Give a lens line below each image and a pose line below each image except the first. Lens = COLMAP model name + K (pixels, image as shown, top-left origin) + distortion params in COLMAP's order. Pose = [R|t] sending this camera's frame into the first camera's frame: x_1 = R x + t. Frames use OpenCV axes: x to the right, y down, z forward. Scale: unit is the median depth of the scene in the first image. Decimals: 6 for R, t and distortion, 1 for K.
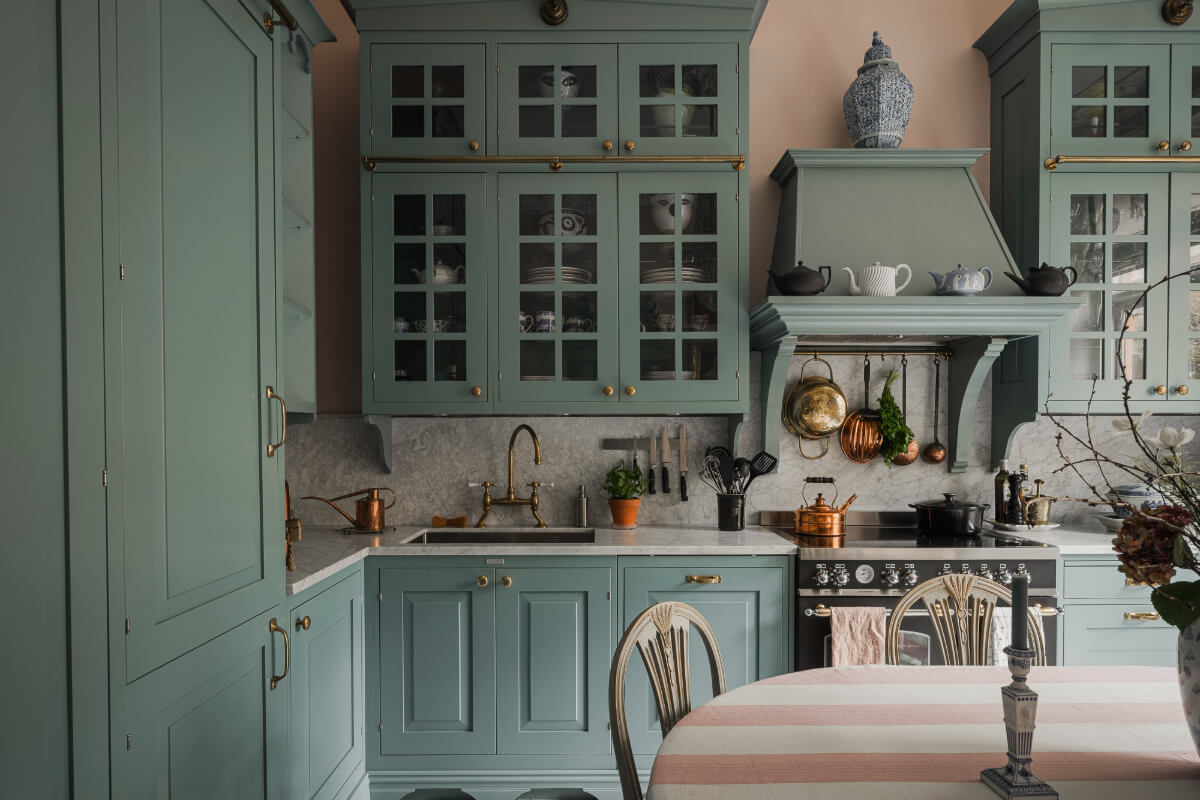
lens RADIAL K [[709.4, 0, 600.0], [0, 709.4, 437.6], [0, 0, 1]] dist [0.015153, -0.003631]
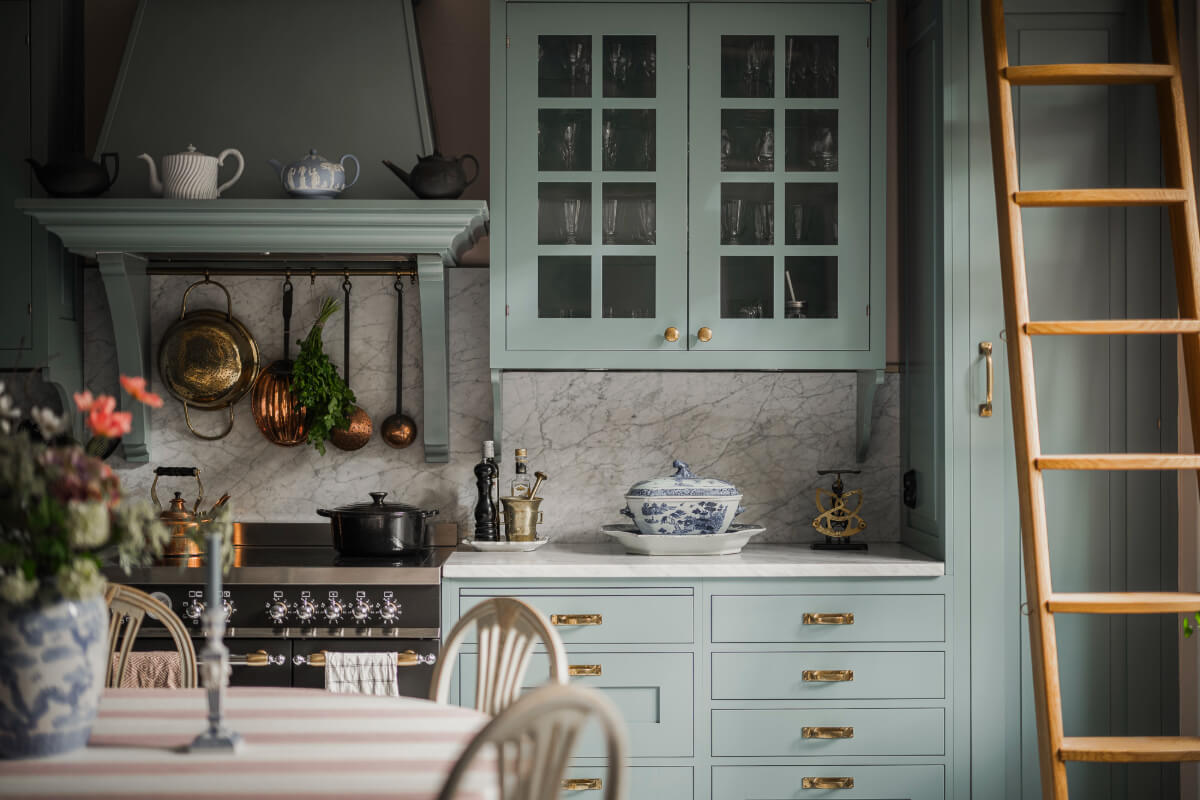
lens RADIAL K [[1748.7, 0, 581.5], [0, 1748.7, 412.9], [0, 0, 1]] dist [0.008212, 0.000000]
pose [[0.999953, 0.002907, -0.009292, 0.705078], [-0.002864, 0.999985, 0.004561, -0.001804], [0.009305, -0.004534, 0.999946, -0.600012]]
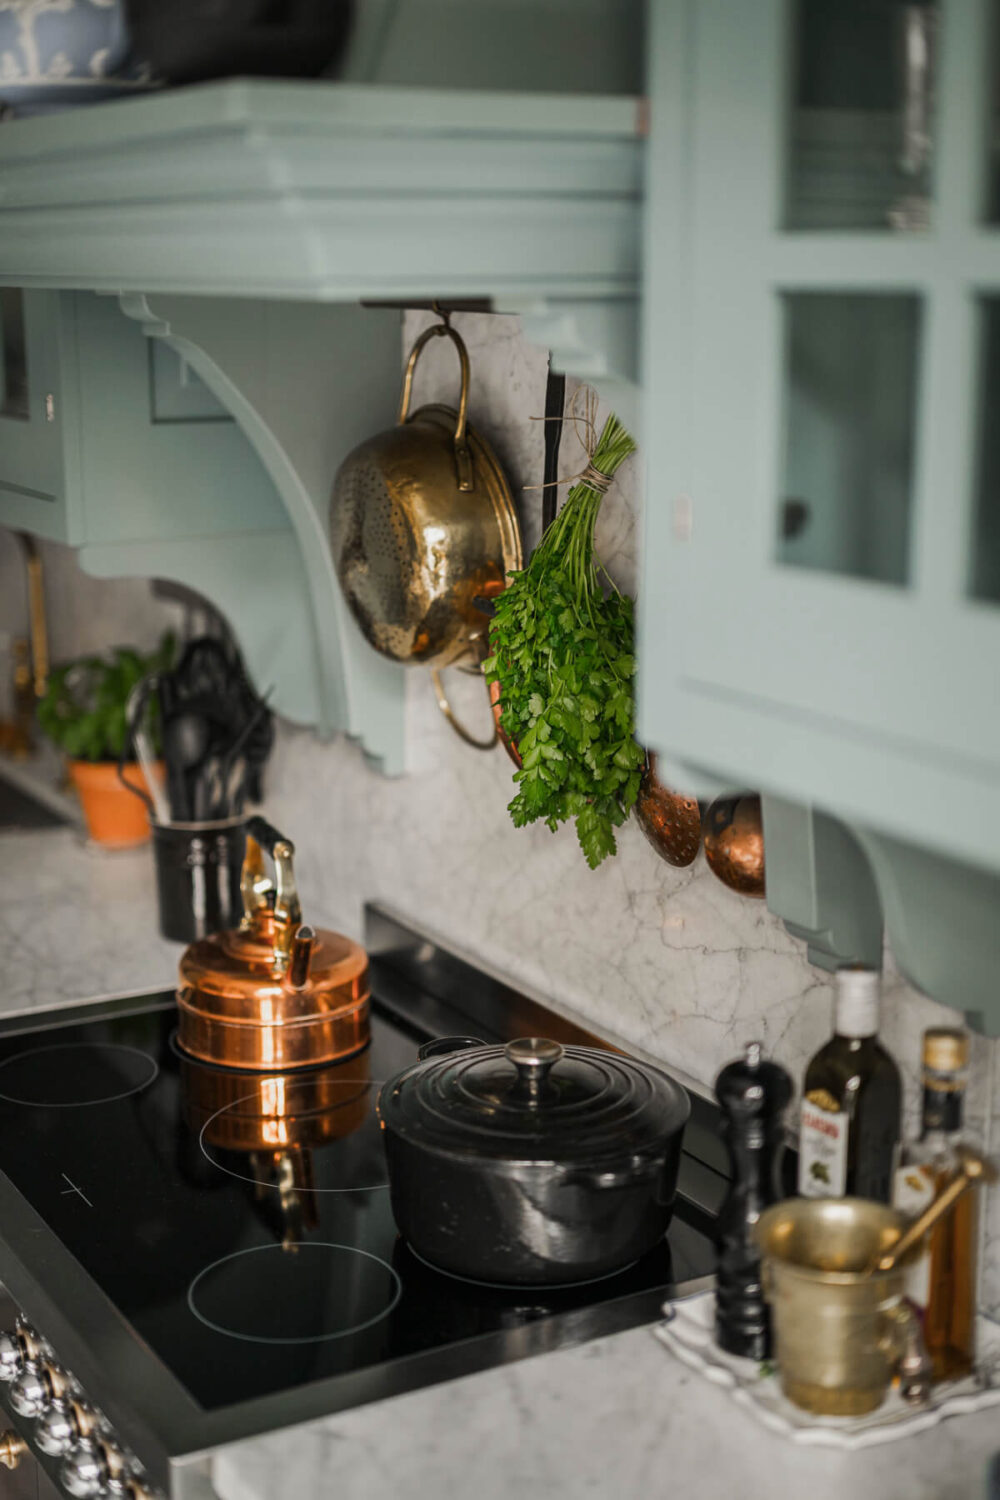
lens RADIAL K [[2144.6, 0, 493.3], [0, 2144.6, 747.1], [0, 0, 1]] dist [-0.013640, 0.000000]
pose [[0.471157, 0.192142, -0.860867, 1.015192], [0.002864, 0.975647, 0.219328, -0.141724], [0.882045, -0.105803, 0.459133, 0.736148]]
